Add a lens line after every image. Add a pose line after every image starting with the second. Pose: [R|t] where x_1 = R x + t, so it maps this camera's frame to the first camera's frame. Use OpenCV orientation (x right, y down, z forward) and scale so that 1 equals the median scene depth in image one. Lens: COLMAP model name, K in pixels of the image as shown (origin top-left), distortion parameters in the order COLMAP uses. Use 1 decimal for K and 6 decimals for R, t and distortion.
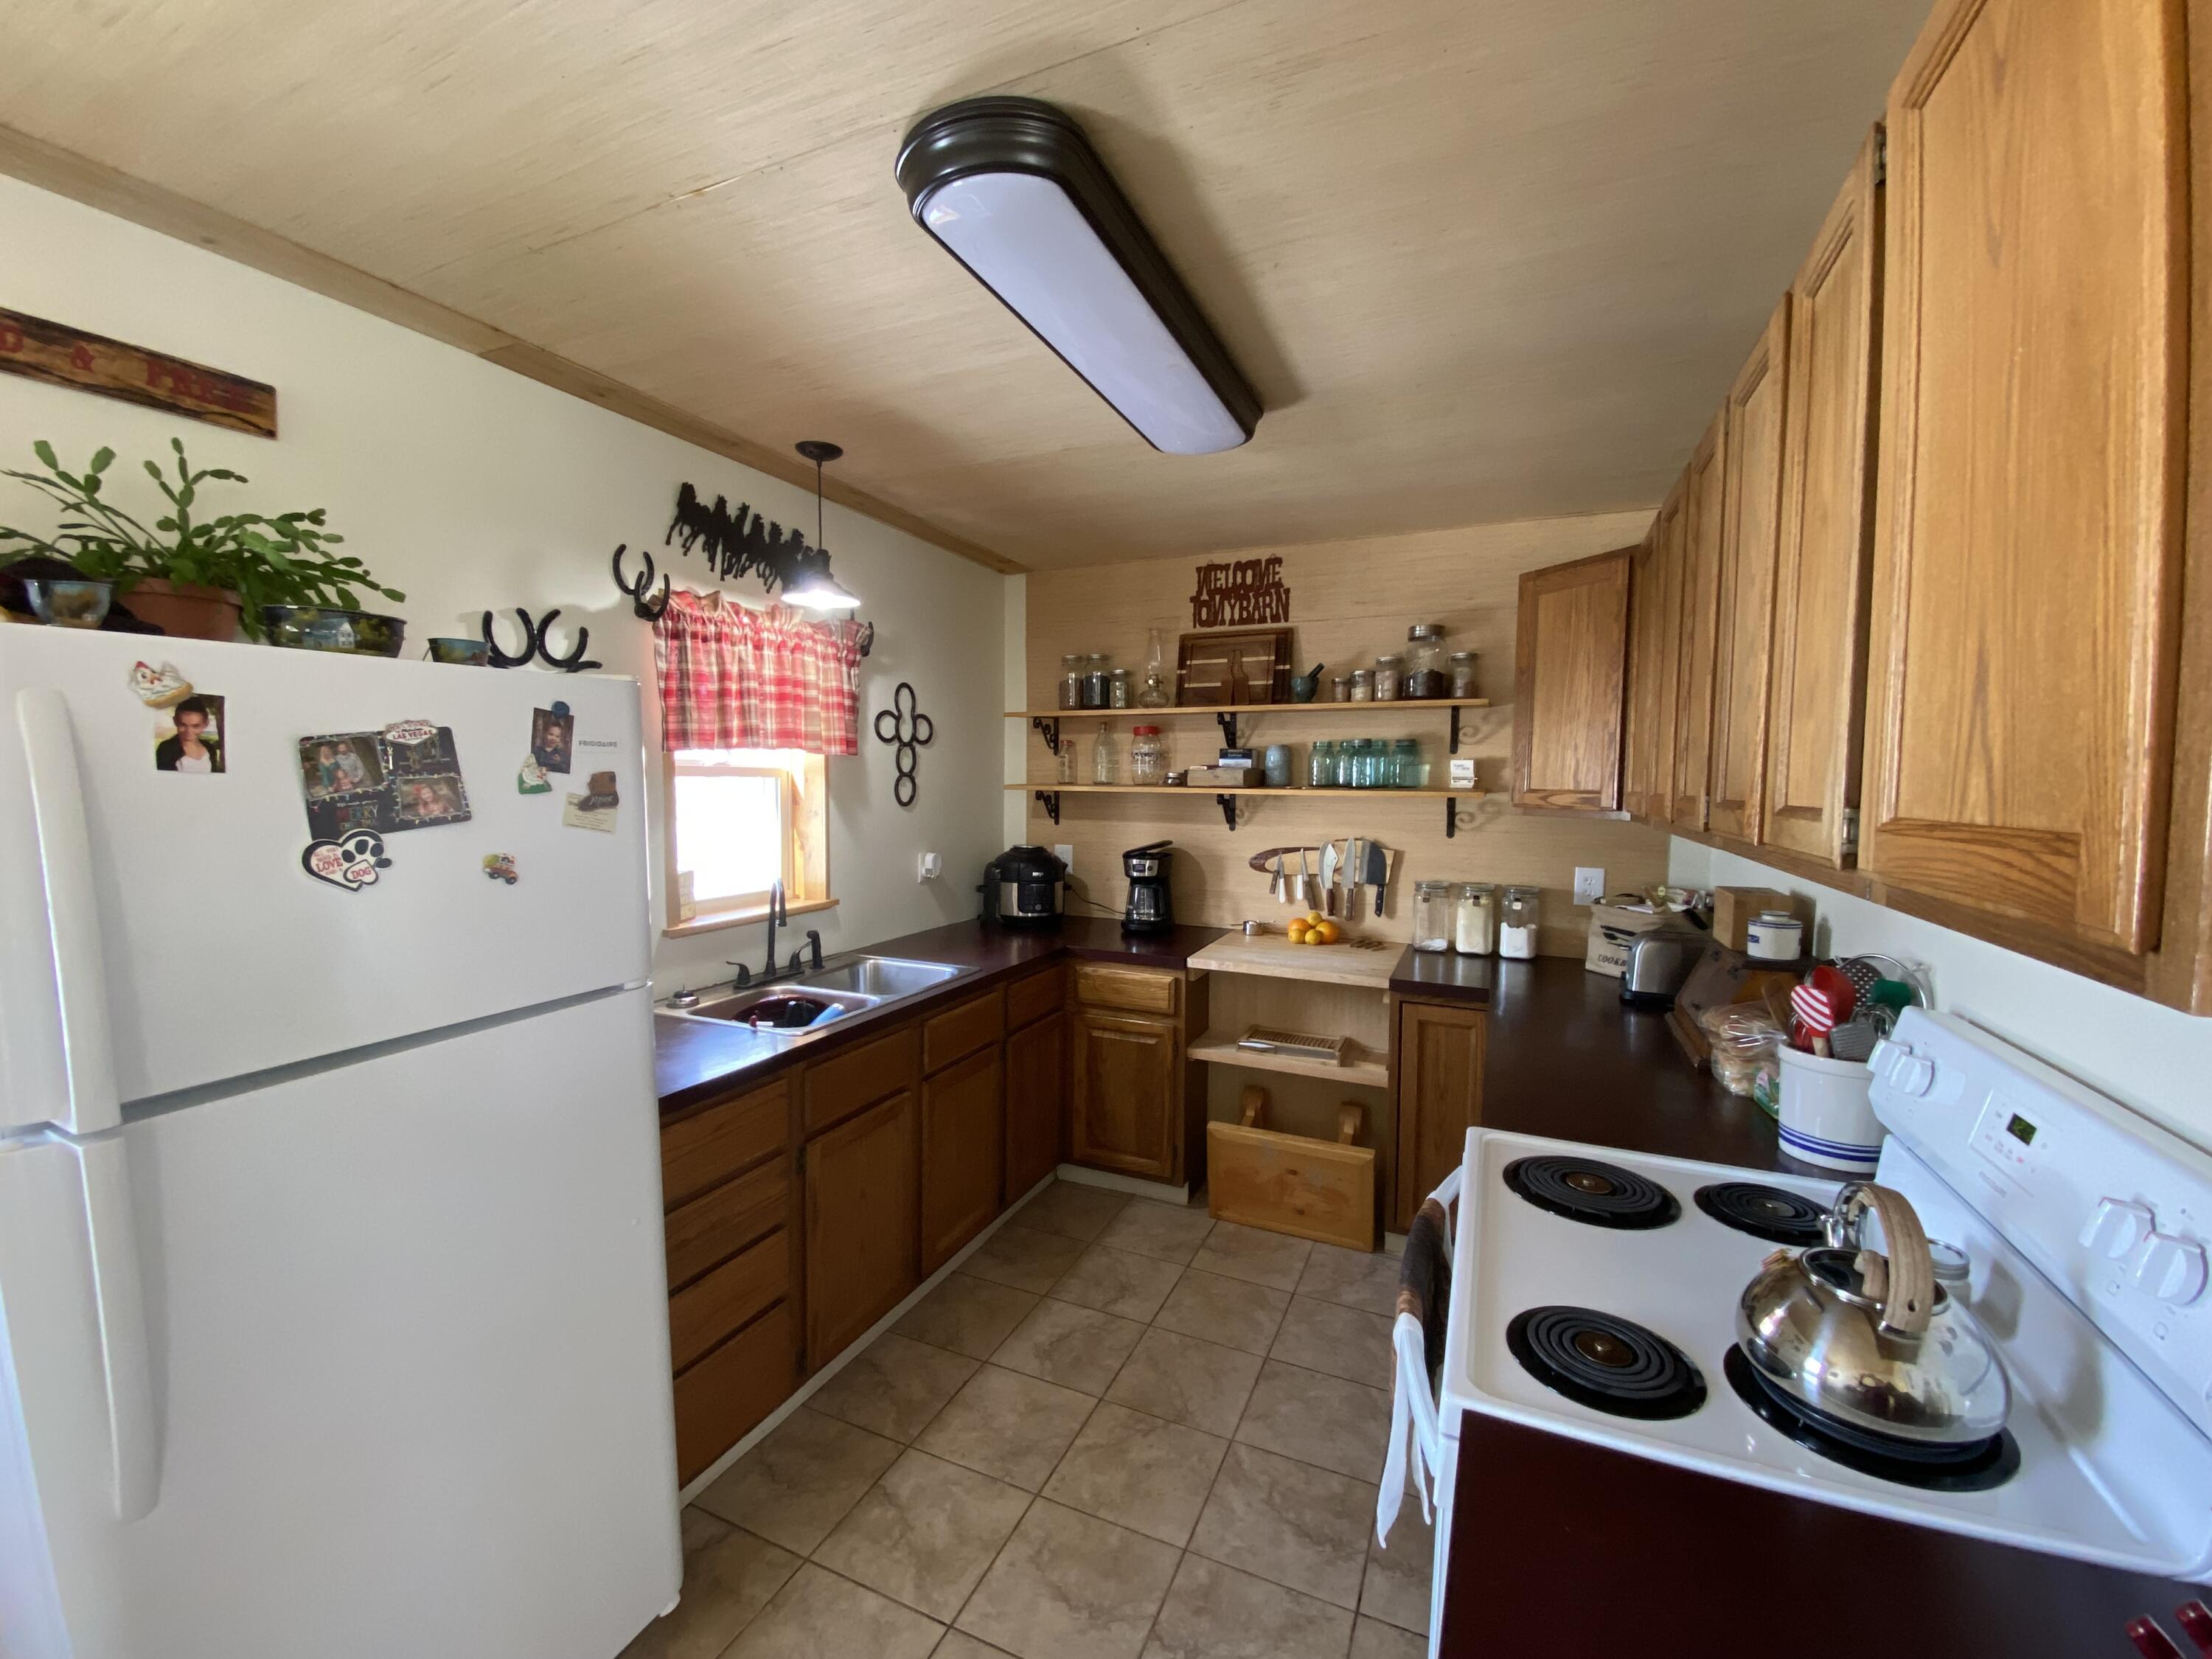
lens RADIAL K [[881.1, 0, 1110.6], [0, 881.1, 841.8], [0, 0, 1]] dist [0.059444, -0.038230]
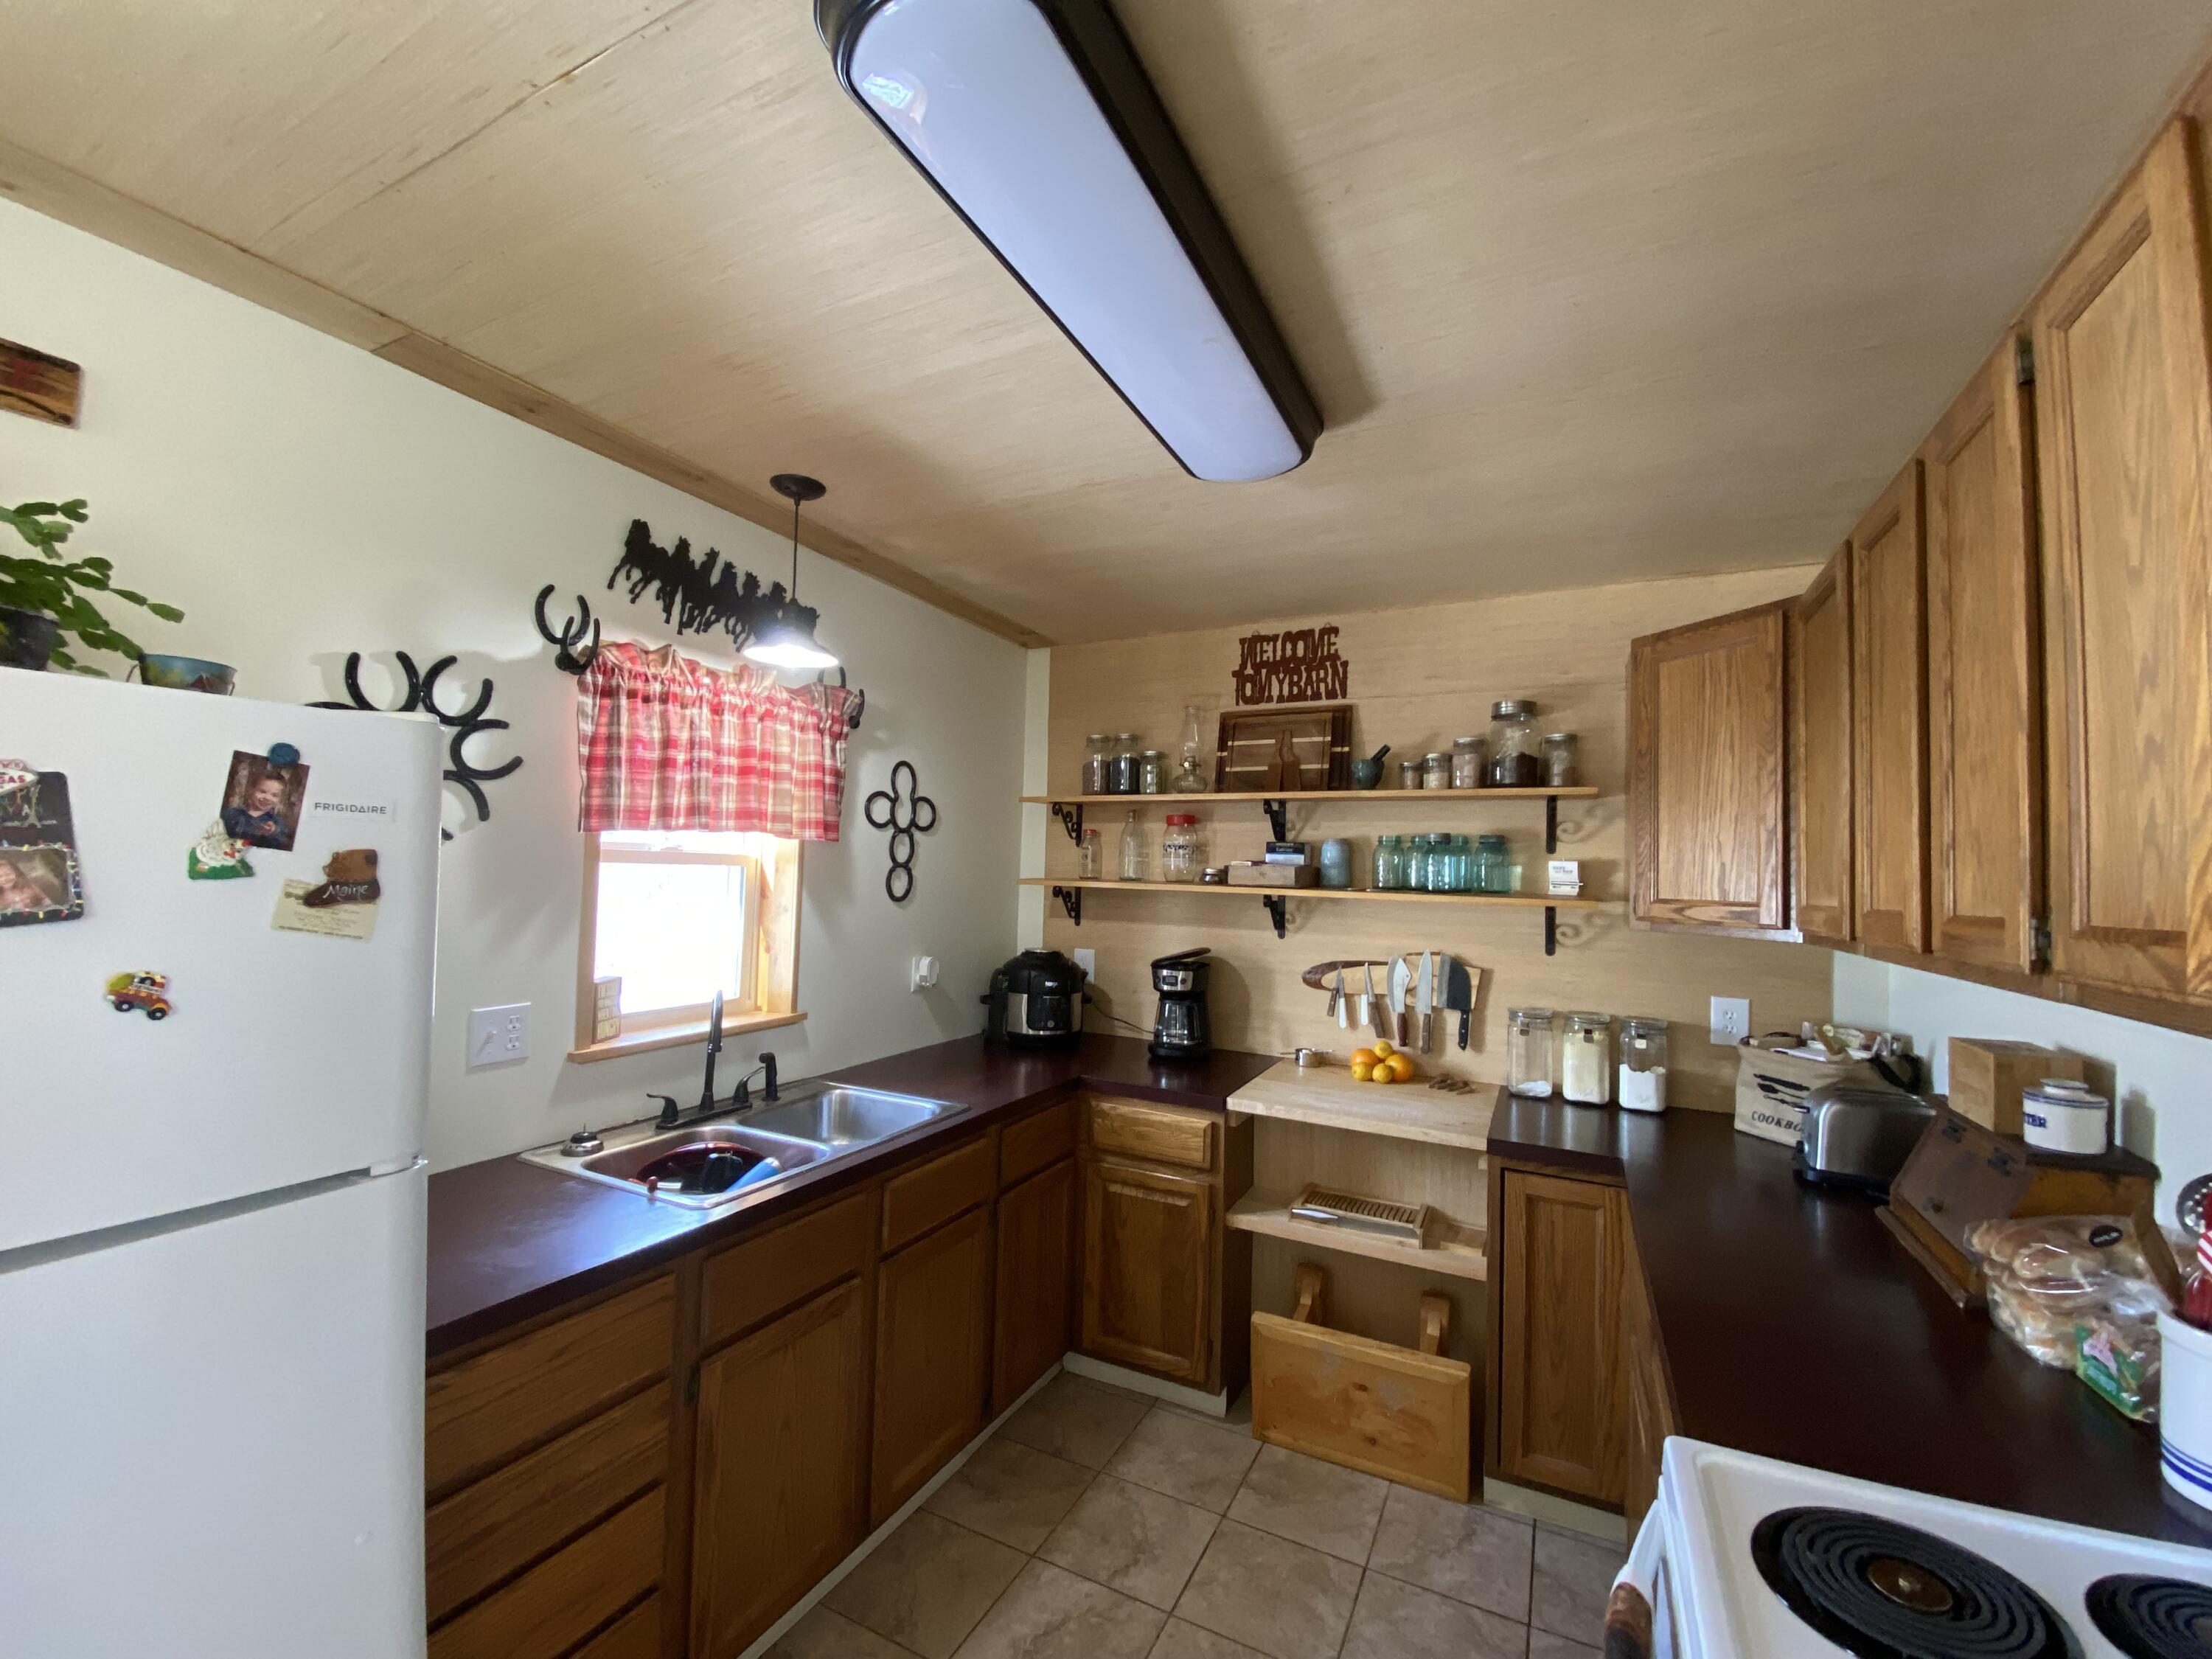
lens RADIAL K [[893.5, 0, 1095.5], [0, 893.5, 828.0], [0, 0, 1]] dist [0.012654, -0.021732]
pose [[0.997939, 0.016486, -0.062014, 0.014243], [-0.024011, 0.992164, -0.122617, -0.011047], [0.059507, 0.123854, 0.990515, 0.160420]]
